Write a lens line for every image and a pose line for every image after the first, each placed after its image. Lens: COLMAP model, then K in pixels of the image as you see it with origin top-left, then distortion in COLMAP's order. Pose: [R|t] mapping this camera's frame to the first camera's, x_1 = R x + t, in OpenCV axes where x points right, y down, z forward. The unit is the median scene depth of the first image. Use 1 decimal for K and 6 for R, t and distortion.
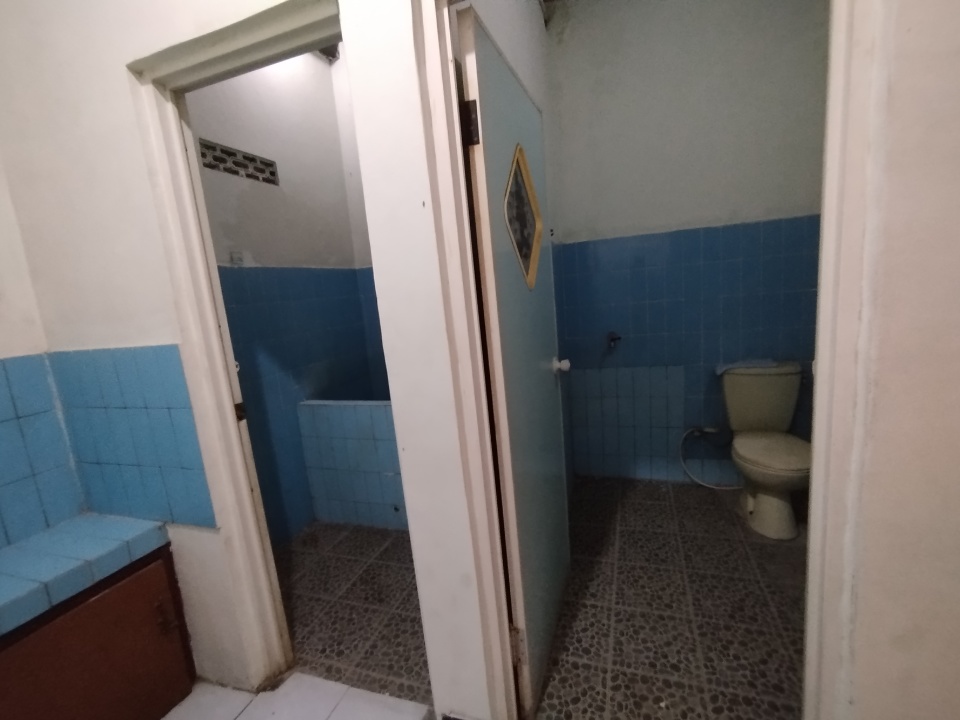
lens RADIAL K [[431.2, 0, 480.0], [0, 431.2, 360.0], [0, 0, 1]] dist [0.000921, 0.000253]
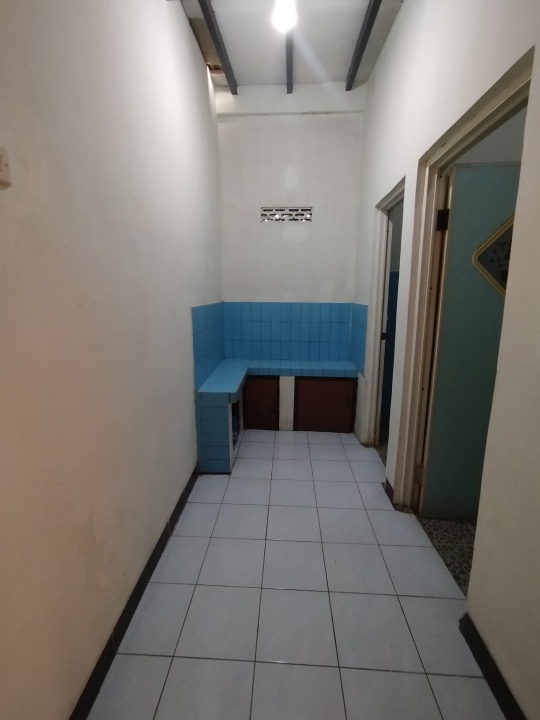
lens RADIAL K [[323.4, 0, 270.0], [0, 323.4, 360.0], [0, 0, 1]] dist [0.000921, 0.000253]
pose [[0.280870, 0.283994, -0.916766, 1.008002], [-0.183065, 0.953532, 0.239297, -0.076260], [0.942125, 0.100616, 0.319808, -0.194555]]
